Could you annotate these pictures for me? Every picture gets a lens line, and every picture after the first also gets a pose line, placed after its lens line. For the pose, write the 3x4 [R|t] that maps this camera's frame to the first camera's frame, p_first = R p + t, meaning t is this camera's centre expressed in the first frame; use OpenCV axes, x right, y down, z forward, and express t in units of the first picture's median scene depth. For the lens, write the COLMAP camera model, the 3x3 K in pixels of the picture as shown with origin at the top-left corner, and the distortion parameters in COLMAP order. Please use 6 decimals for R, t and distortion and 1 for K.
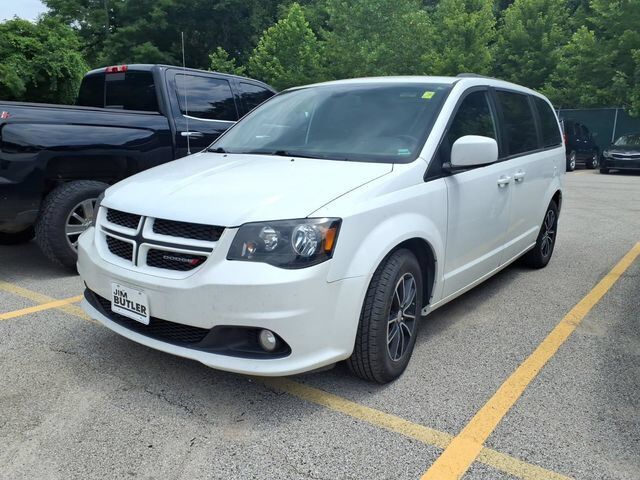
lens RADIAL K [[461.5, 0, 320.0], [0, 461.5, 240.0], [0, 0, 1]] dist [0.001424, -0.000007]
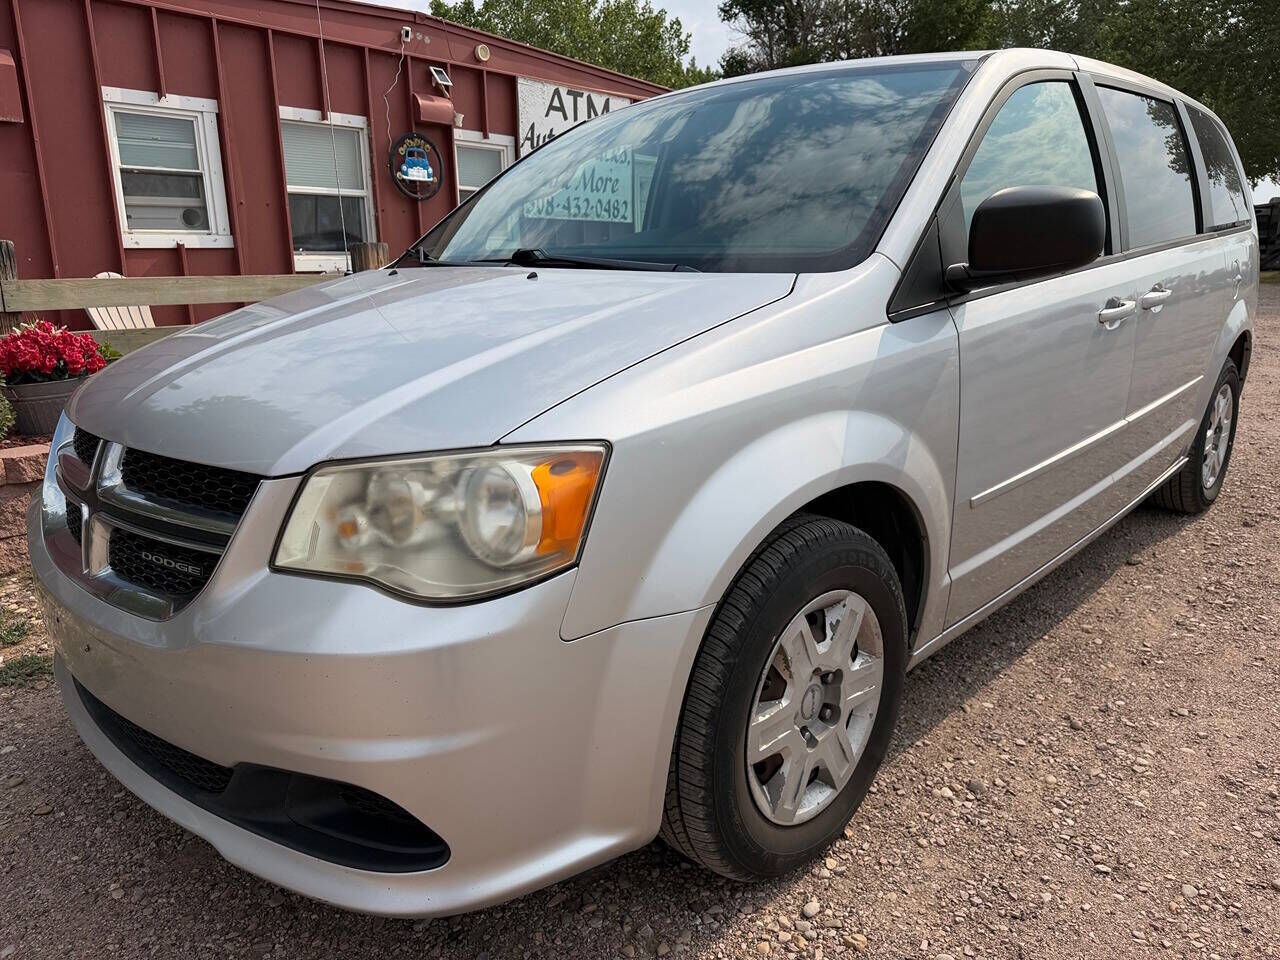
lens RADIAL K [[815.1, 0, 640.0], [0, 815.1, 480.0], [0, 0, 1]] dist [-0.006781, -0.001565]
pose [[0.991032, -0.003105, -0.133592, 0.138704], [0.011292, 0.998100, 0.060570, -0.054103], [0.133150, -0.061536, 0.989184, 0.409250]]
